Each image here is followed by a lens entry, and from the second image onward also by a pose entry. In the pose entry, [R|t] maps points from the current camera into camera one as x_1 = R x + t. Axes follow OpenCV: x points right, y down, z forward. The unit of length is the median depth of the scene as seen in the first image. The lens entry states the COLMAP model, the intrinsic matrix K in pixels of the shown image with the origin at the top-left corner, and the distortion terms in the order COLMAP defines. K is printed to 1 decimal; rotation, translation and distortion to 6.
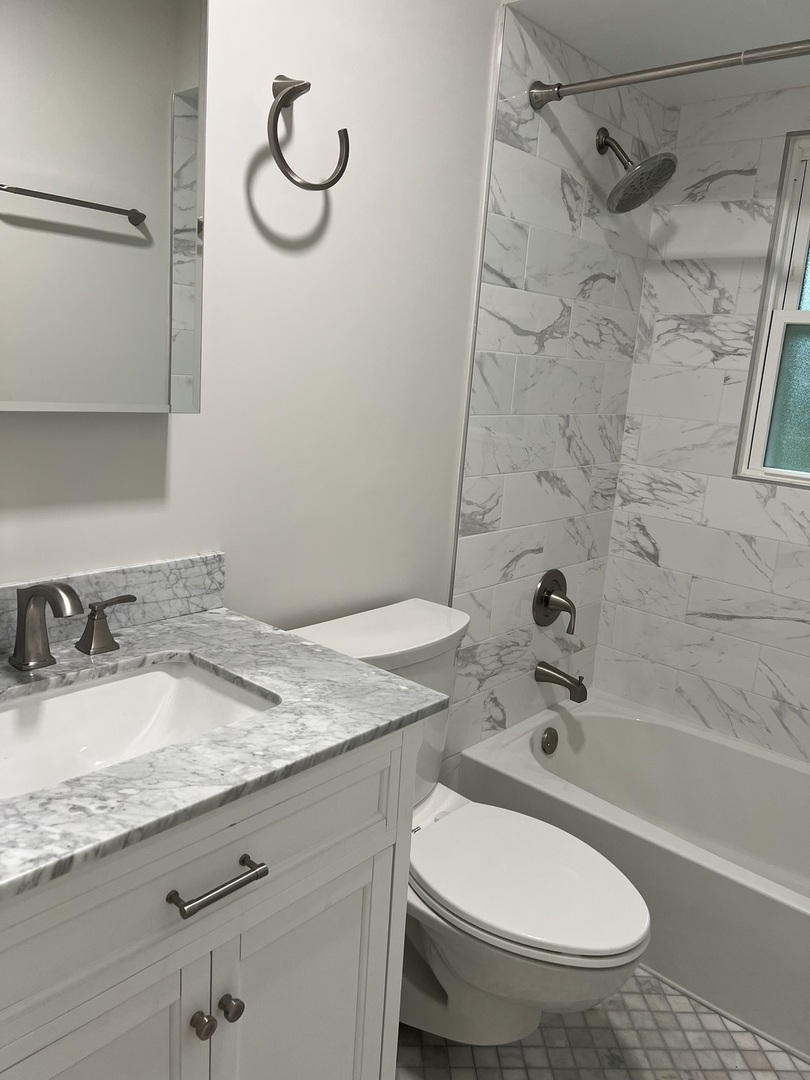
lens RADIAL K [[818.2, 0, 402.7], [0, 818.2, 529.9], [0, 0, 1]] dist [0.061998, -0.070190]
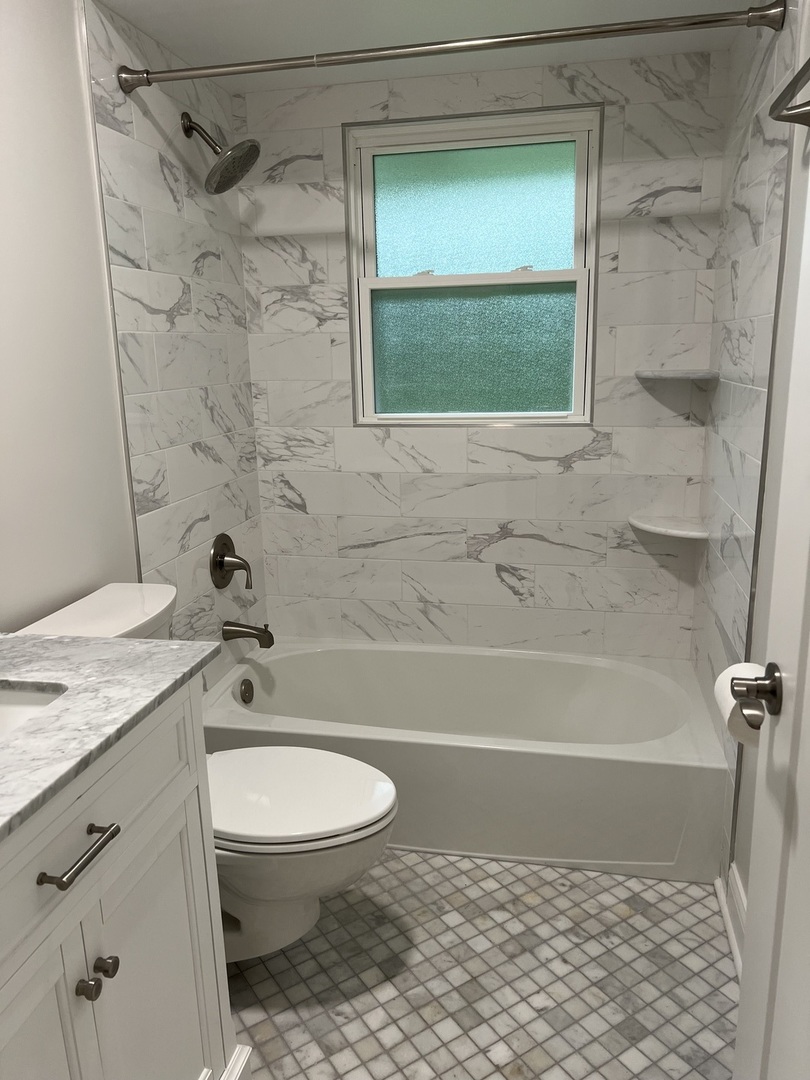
lens RADIAL K [[818.2, 0, 402.7], [0, 818.2, 529.9], [0, 0, 1]] dist [0.061998, -0.070190]
pose [[0.866360, -0.195773, 0.459449, -0.108931], [0.182398, 0.980449, 0.073834, 0.008664], [-0.464921, 0.019836, 0.885130, -0.053195]]
